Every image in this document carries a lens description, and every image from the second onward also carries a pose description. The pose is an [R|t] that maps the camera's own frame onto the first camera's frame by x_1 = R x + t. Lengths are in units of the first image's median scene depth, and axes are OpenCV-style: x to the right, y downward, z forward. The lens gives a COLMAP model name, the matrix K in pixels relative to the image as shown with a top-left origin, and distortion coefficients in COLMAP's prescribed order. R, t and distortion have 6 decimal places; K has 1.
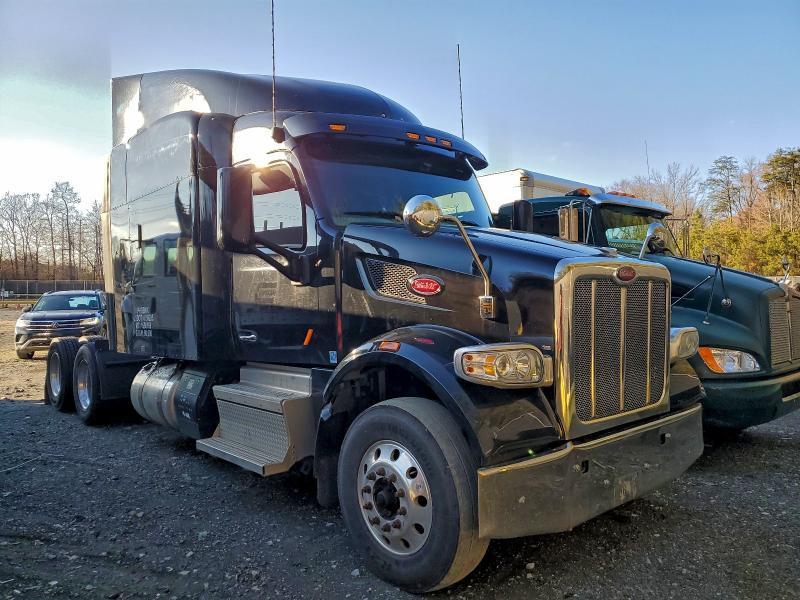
lens RADIAL K [[612.4, 0, 396.2], [0, 612.4, 301.8], [0, 0, 1]] dist [0.026055, -0.001241]
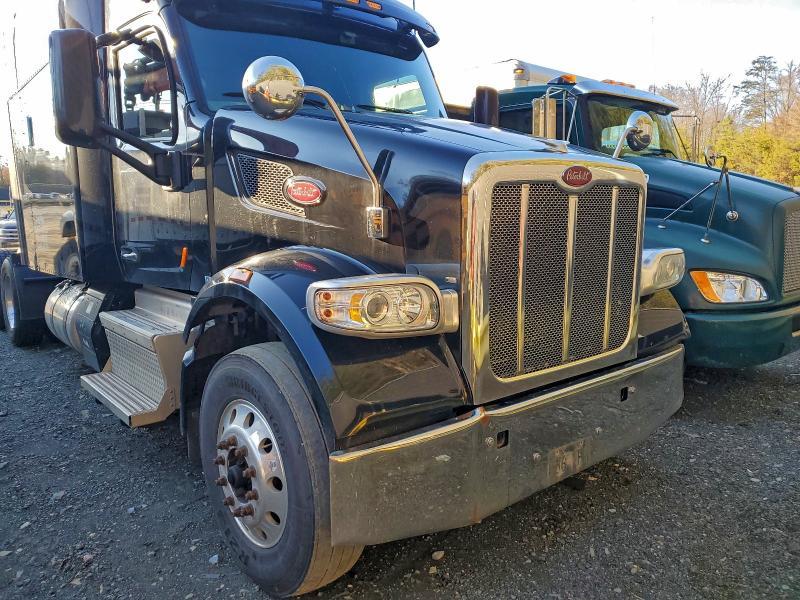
lens RADIAL K [[606.6, 0, 401.3], [0, 606.6, 280.7], [0, 0, 1]] dist [0.029436, -0.003697]
pose [[0.999498, 0.010247, -0.029972, 0.171446], [-0.006799, 0.993578, 0.112943, -0.003078], [0.030937, -0.112683, 0.993149, 0.242841]]
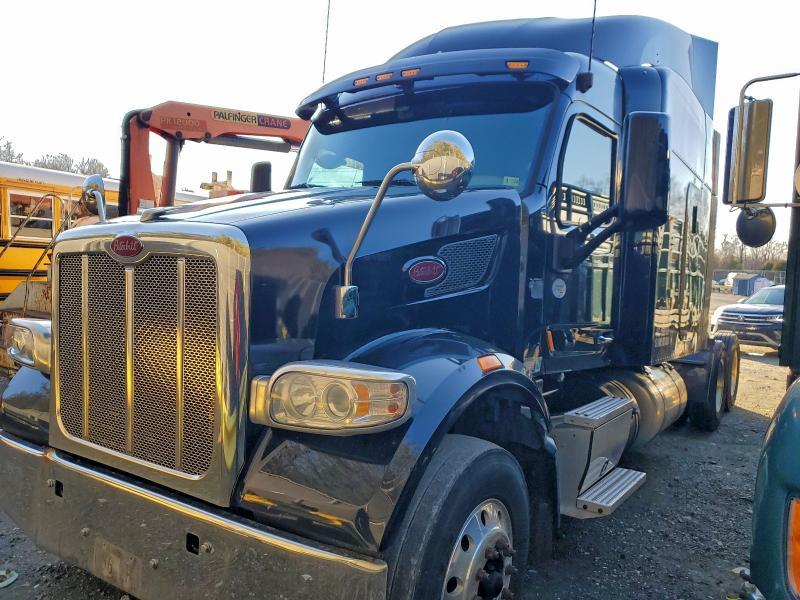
lens RADIAL K [[612.4, 0, 396.2], [0, 612.4, 301.8], [0, 0, 1]] dist [0.026055, -0.001241]
pose [[0.265611, 0.061826, -0.962096, 0.986009], [-0.053354, 0.997355, 0.049362, -0.031202], [0.962603, 0.038220, 0.268207, 0.999702]]
